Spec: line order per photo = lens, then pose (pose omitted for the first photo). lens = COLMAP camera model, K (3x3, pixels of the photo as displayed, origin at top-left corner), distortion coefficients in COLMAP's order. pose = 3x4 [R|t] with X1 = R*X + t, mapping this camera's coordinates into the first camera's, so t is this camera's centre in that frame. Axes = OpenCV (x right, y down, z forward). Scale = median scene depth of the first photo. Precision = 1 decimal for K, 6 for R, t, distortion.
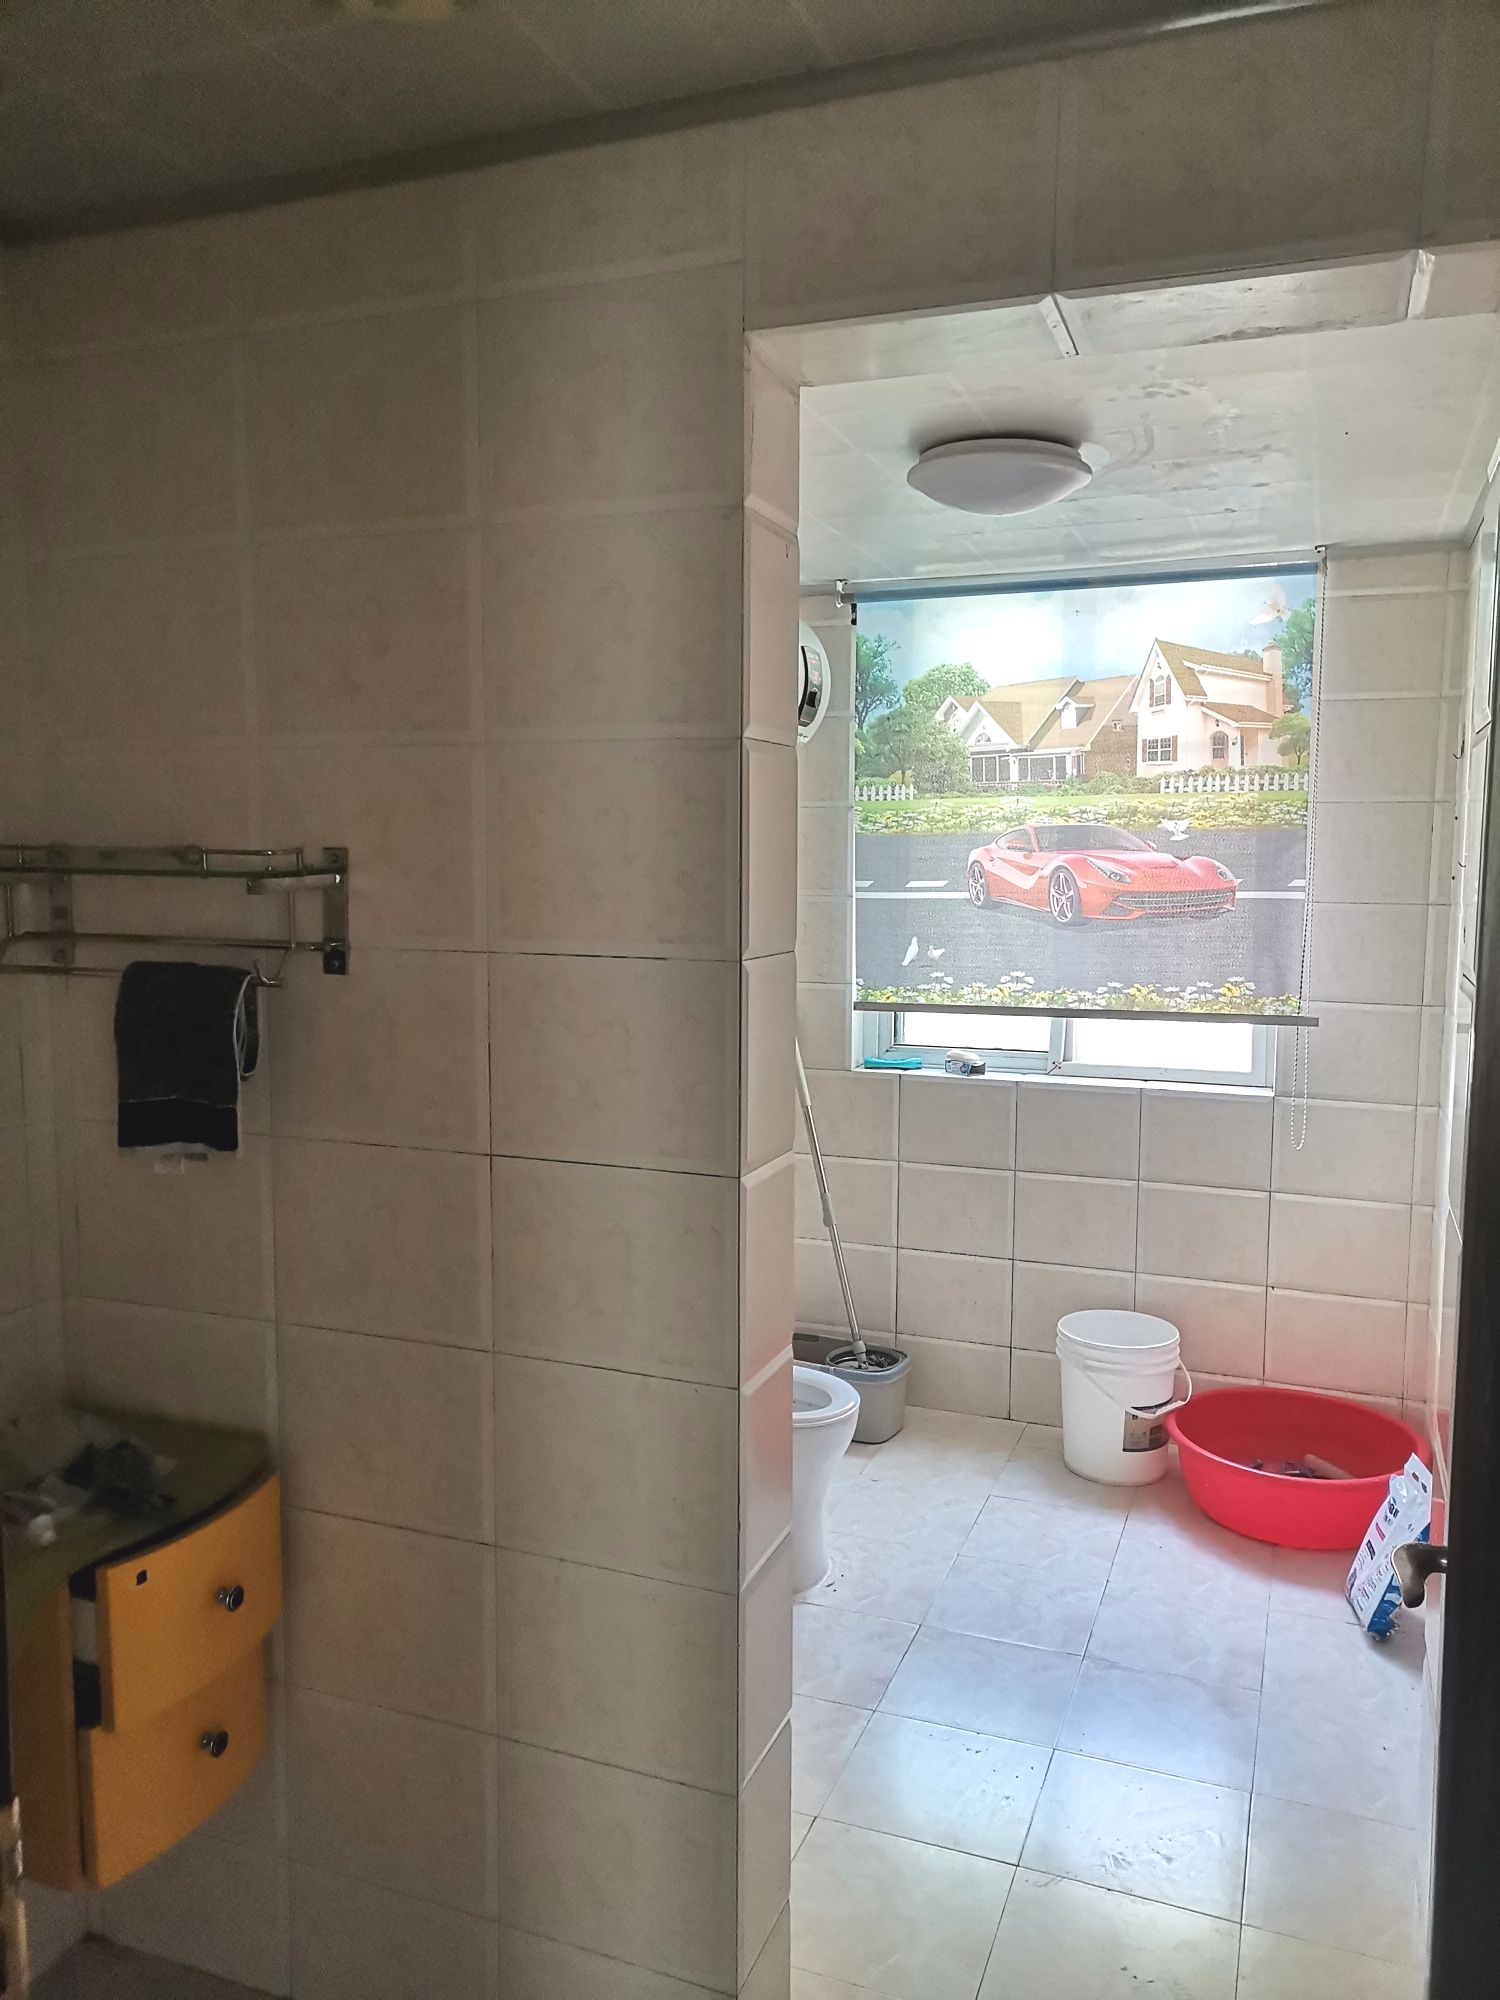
lens RADIAL K [[1484.1, 0, 750.0], [0, 1484.1, 1000.0], [0, 0, 1]] dist [0.006170, 0.002213]
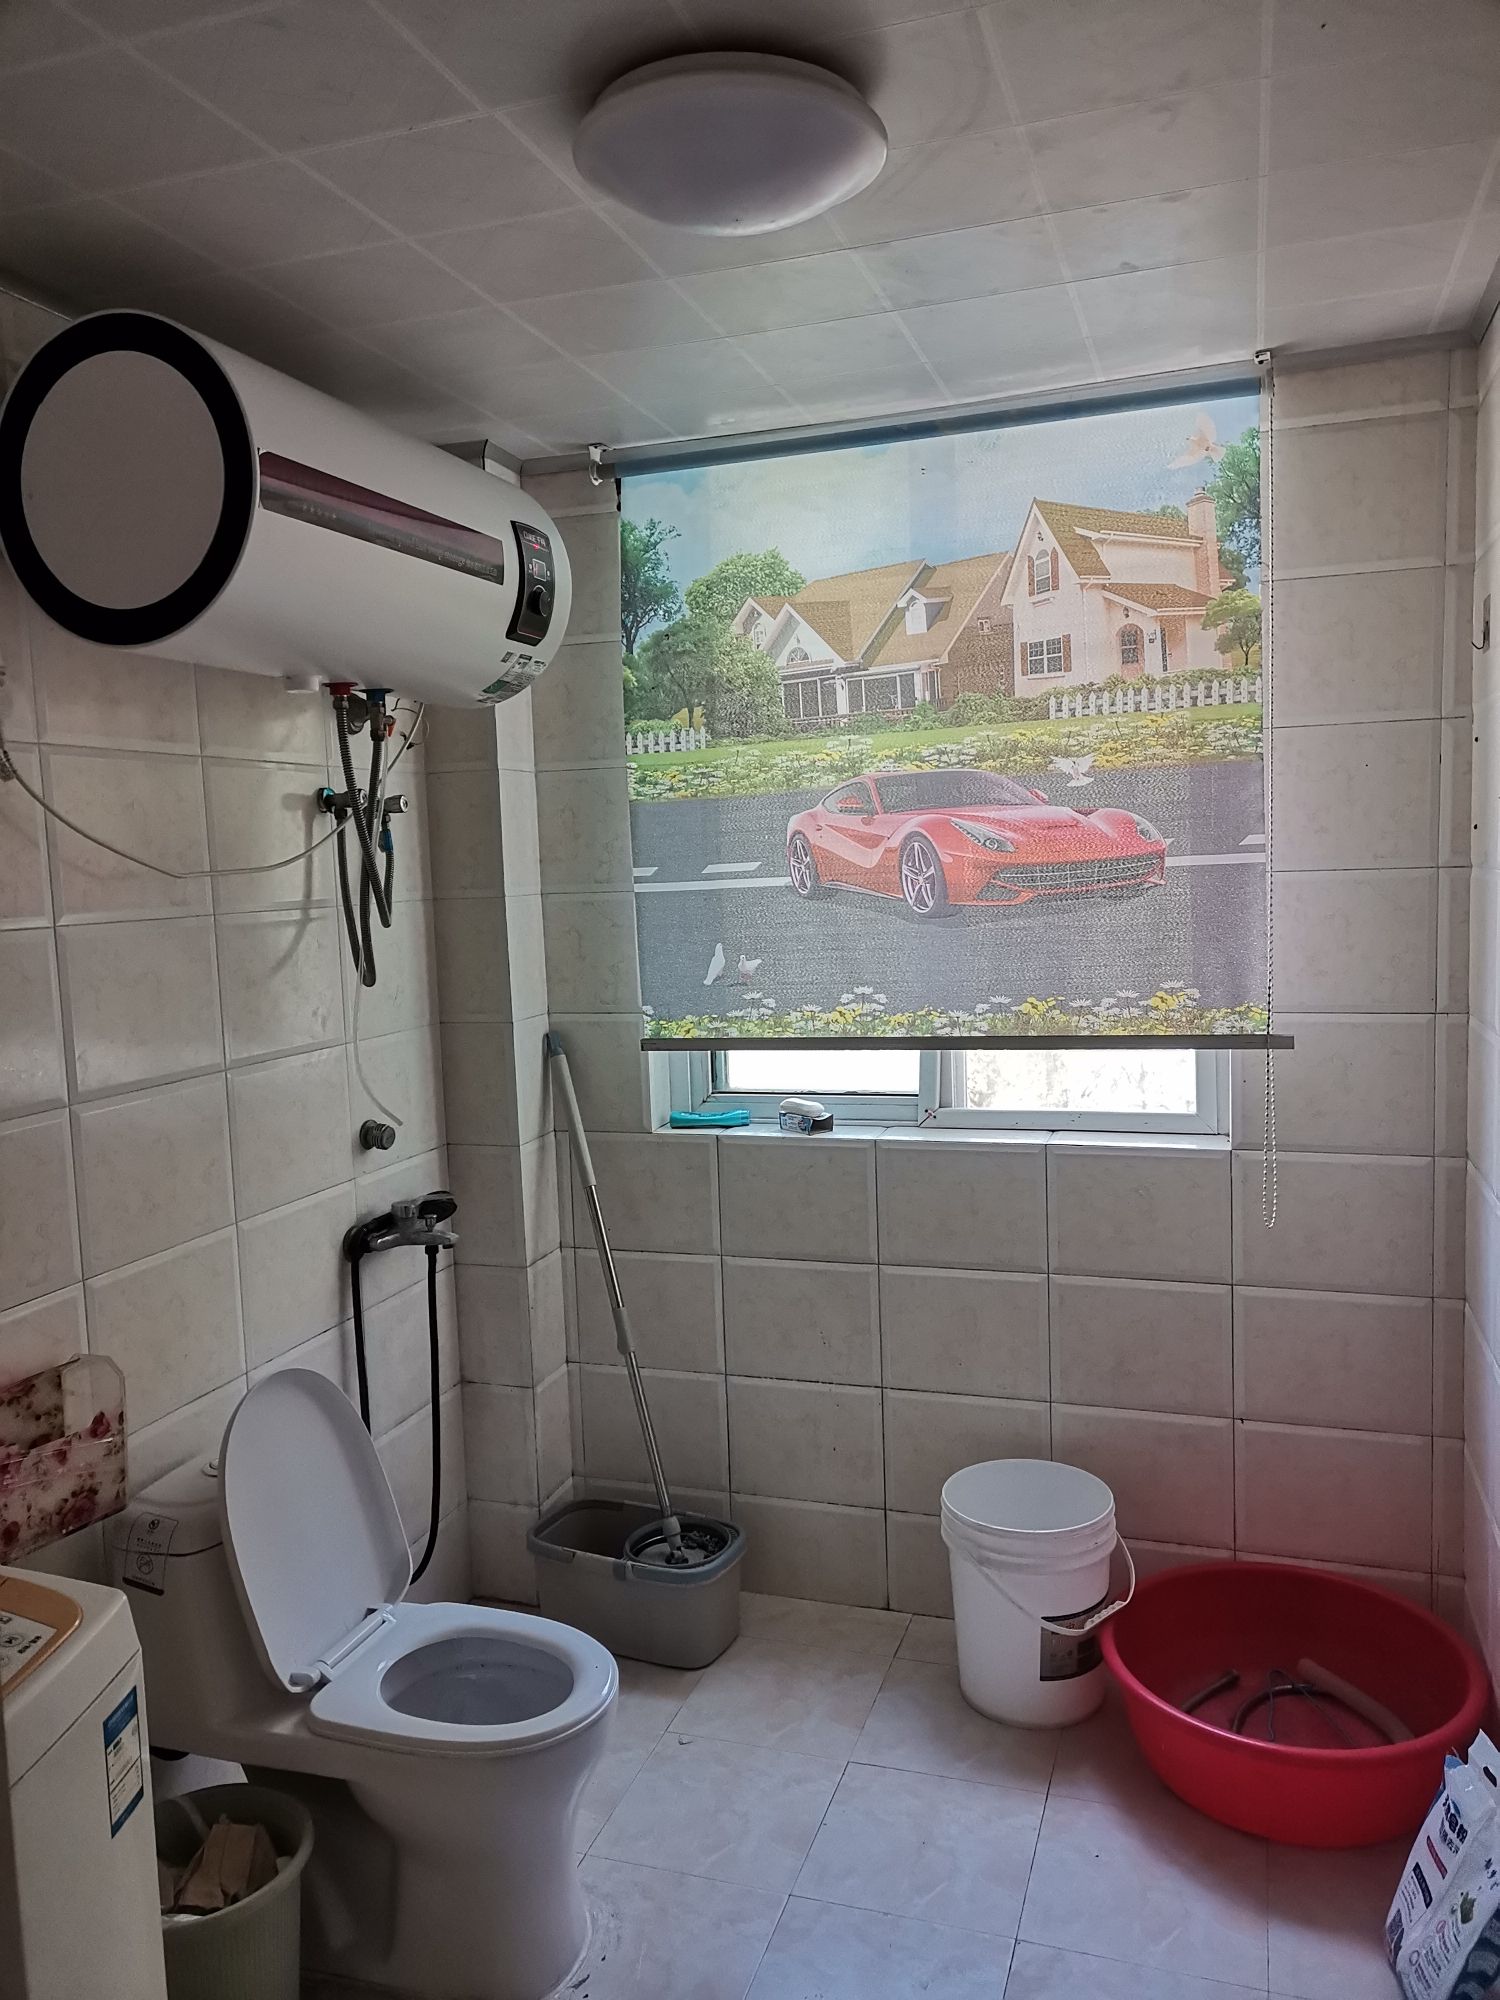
lens RADIAL K [[1484.1, 0, 750.0], [0, 1484.1, 1000.0], [0, 0, 1]] dist [0.006170, 0.002213]
pose [[0.998540, -0.041095, 0.035061, 0.104013], [0.041630, 0.999026, -0.014644, -0.004937], [-0.034425, 0.016082, 0.999278, 0.307176]]
